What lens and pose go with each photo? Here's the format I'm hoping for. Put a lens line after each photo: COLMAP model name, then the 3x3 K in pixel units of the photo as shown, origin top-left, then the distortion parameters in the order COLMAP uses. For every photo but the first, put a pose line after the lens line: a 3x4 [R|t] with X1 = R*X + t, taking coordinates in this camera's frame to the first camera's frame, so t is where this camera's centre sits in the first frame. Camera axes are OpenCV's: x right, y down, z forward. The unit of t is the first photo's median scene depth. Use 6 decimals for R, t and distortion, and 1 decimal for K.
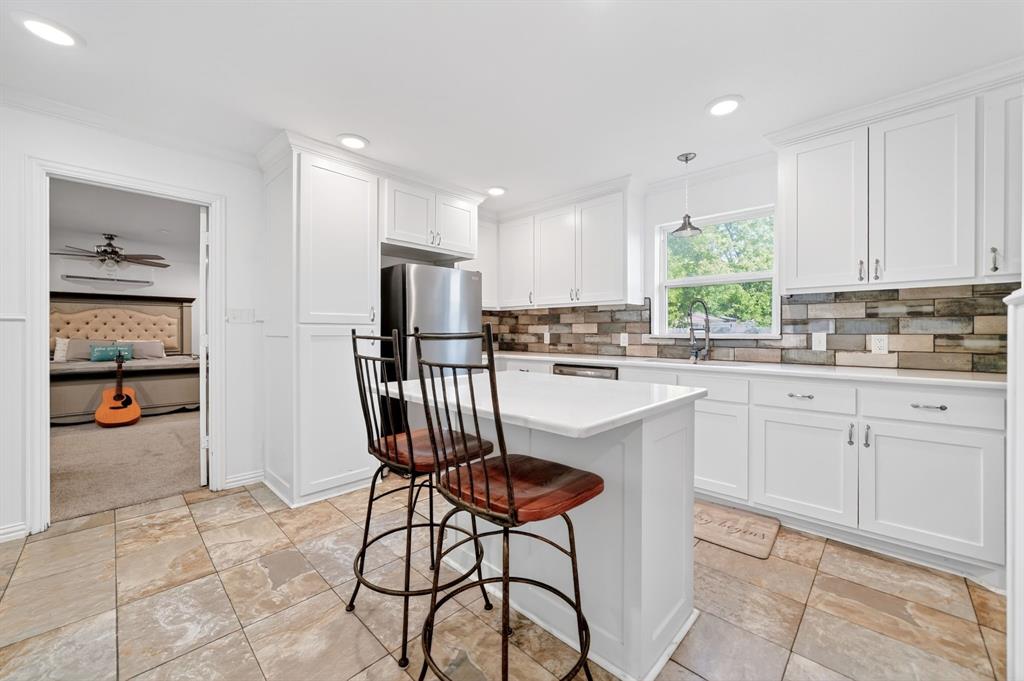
lens RADIAL K [[398.5, 0, 512.4], [0, 398.5, 333.3], [0, 0, 1]] dist [-0.001421, -0.000252]
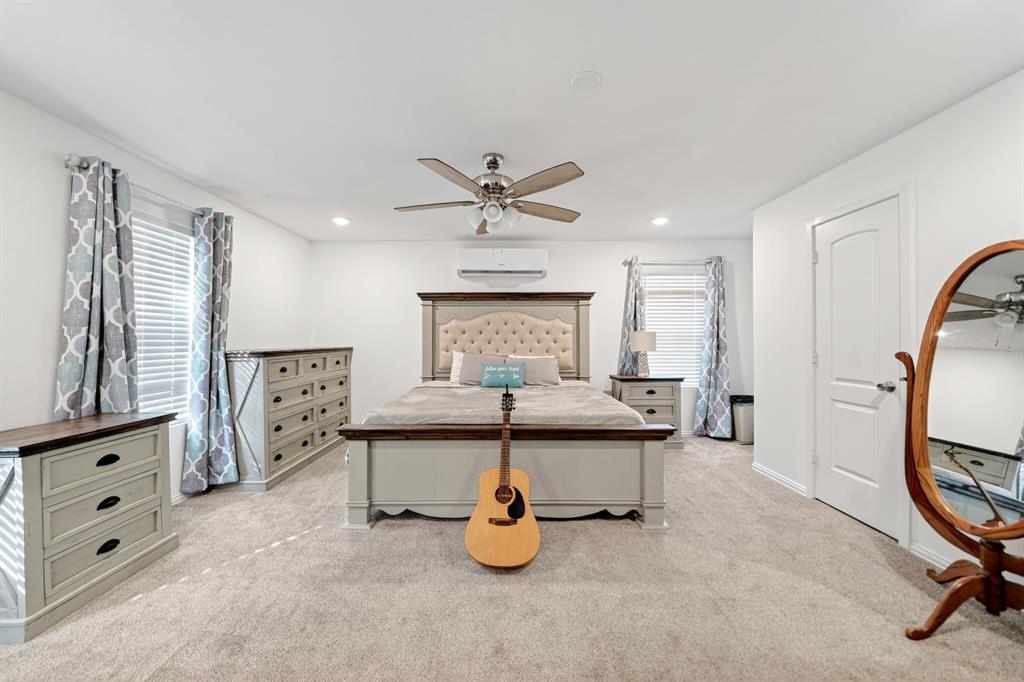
lens RADIAL K [[378.4, 0, 512.0], [0, 378.4, 341.0], [0, 0, 1]] dist [-0.000851, -0.000018]
pose [[0.703497, 0.004450, -0.710684, -0.957240], [-0.003730, 0.999990, 0.002569, -0.019840], [0.710688, 0.000844, 0.703506, 0.994363]]
